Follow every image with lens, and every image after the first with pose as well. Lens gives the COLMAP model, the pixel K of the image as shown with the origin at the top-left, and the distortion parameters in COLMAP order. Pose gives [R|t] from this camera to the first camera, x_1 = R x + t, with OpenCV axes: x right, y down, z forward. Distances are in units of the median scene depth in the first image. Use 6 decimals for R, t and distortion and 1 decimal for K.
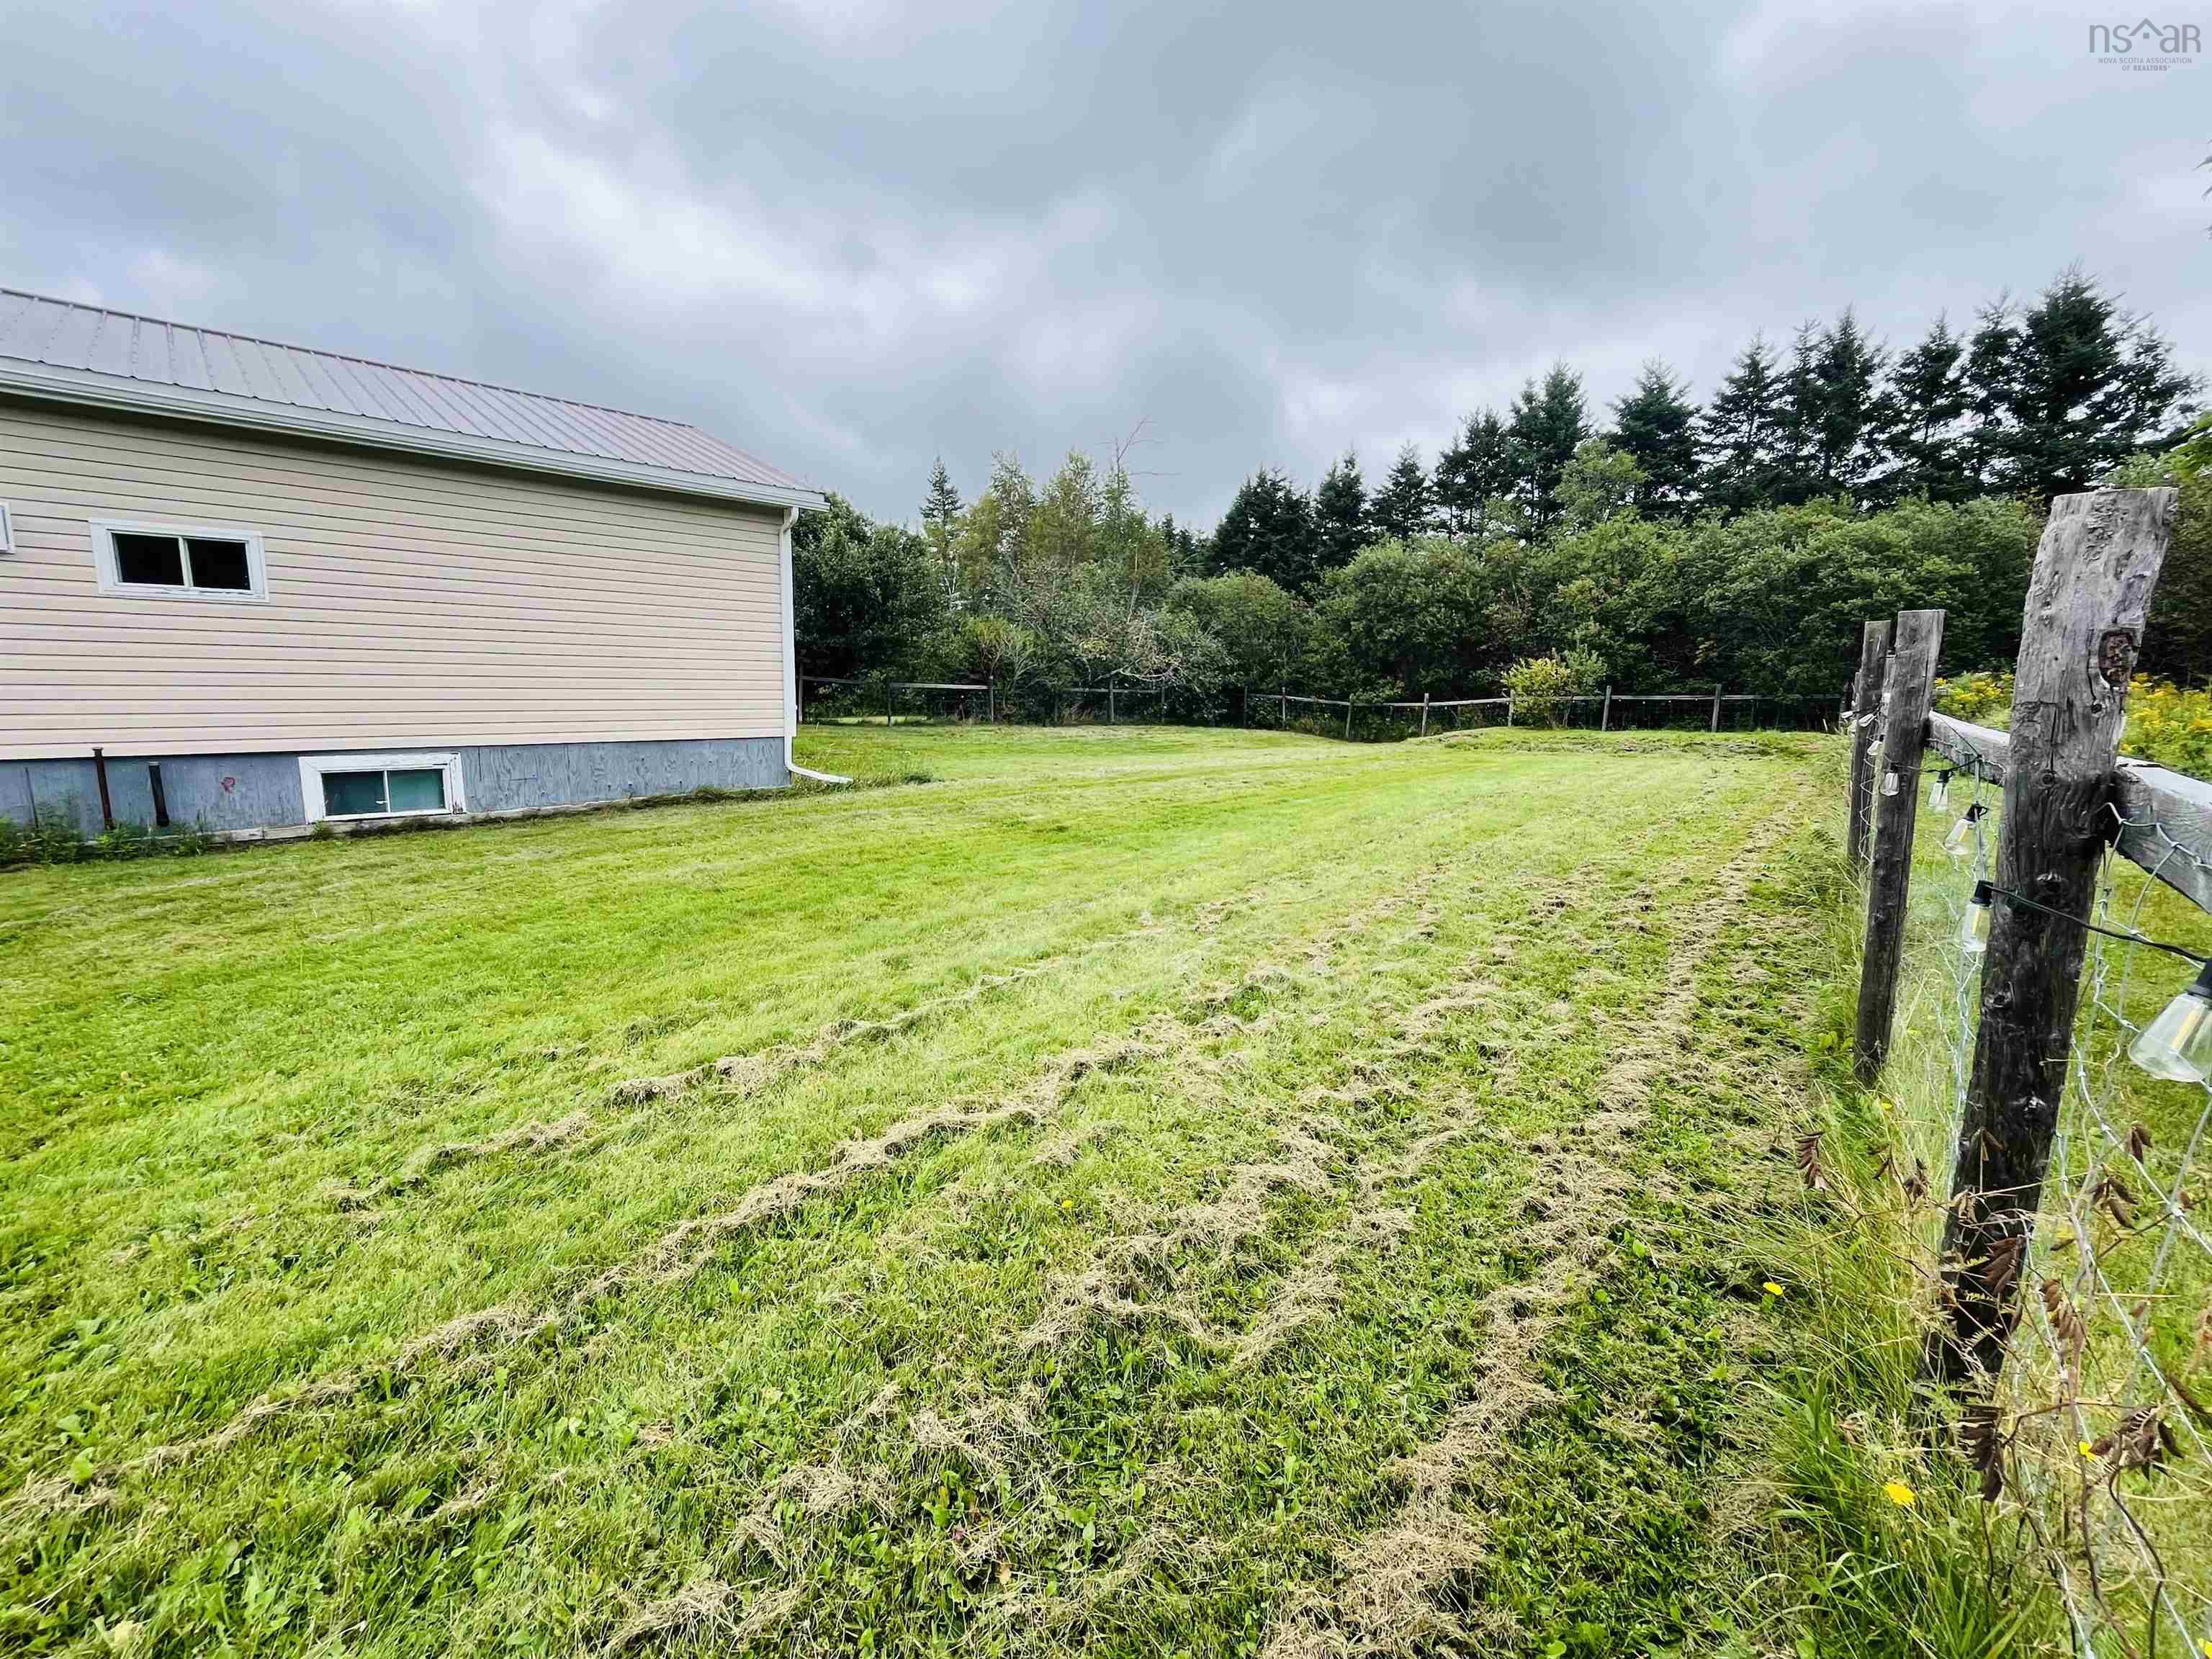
lens RADIAL K [[917.4, 0, 1106.4], [0, 917.4, 818.2], [0, 0, 1]] dist [-0.001055, 0.000255]
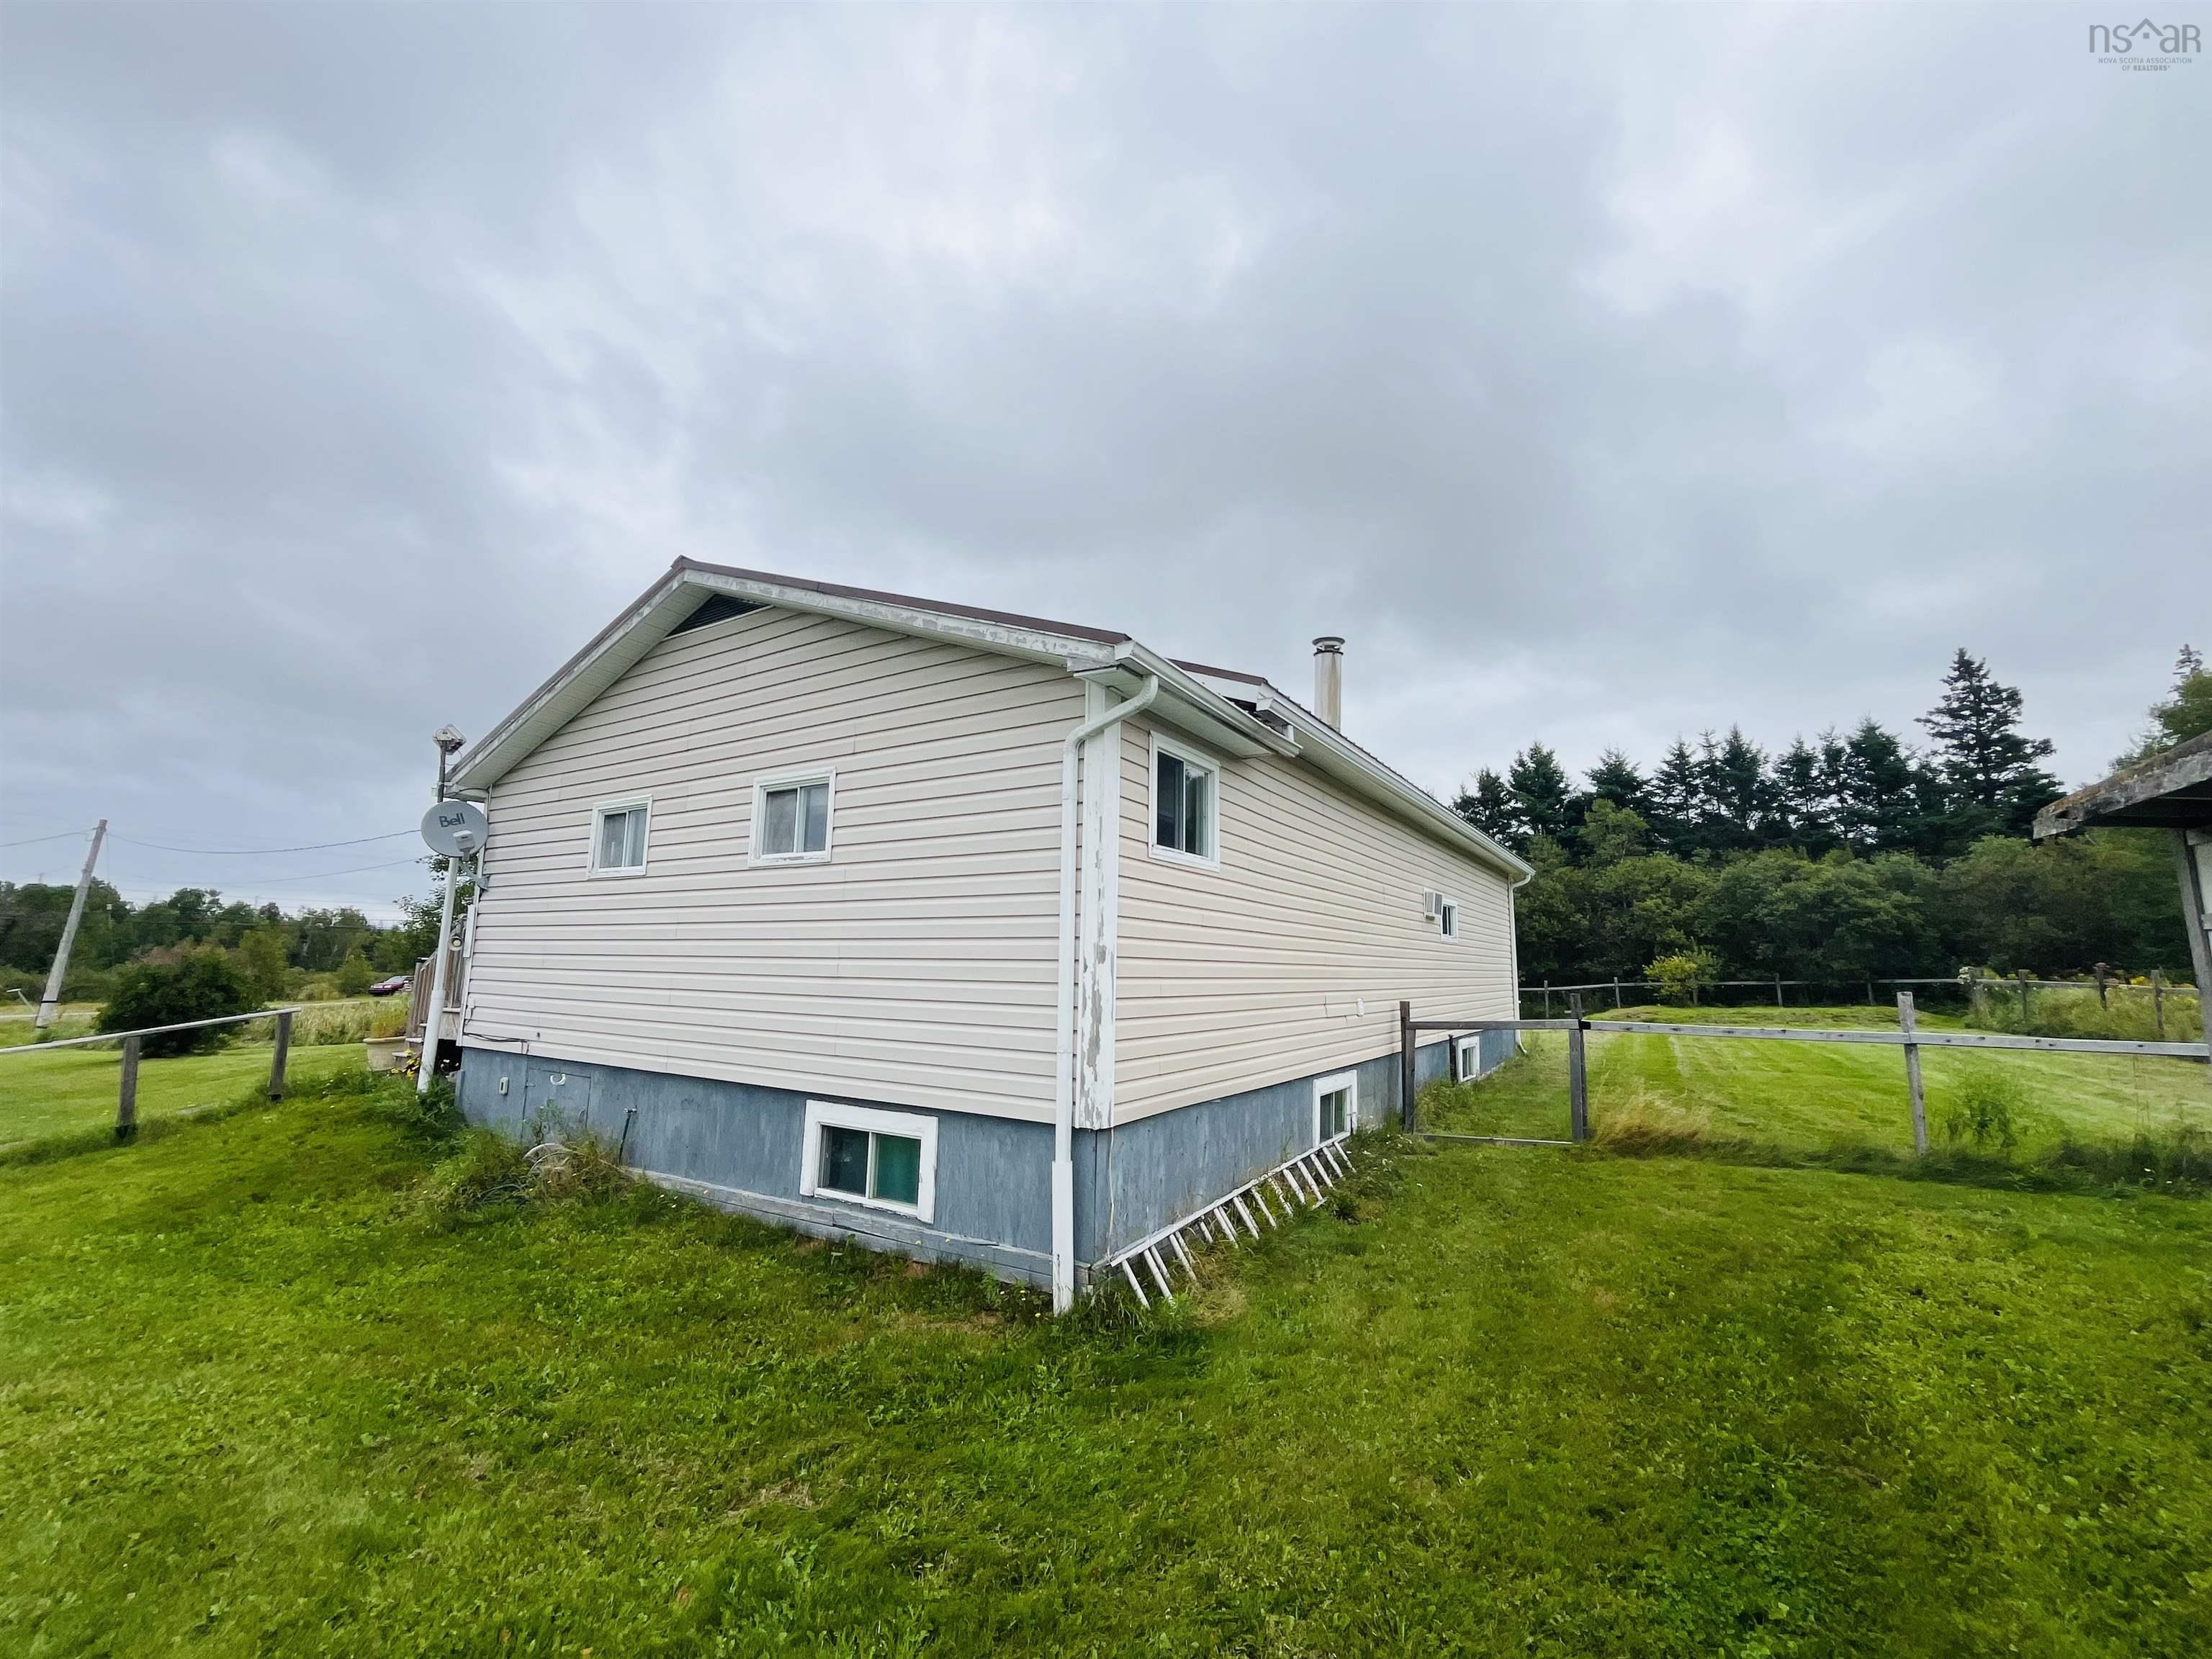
lens RADIAL K [[917.4, 0, 1104.1], [0, 917.4, 829.6], [0, 0, 1]] dist [-0.001055, 0.000255]
pose [[0.970384, 0.031171, 0.239546, -0.709107], [0.039459, 0.957867, -0.284488, 0.004954], [-0.238321, 0.285515, 0.928269, -0.145375]]
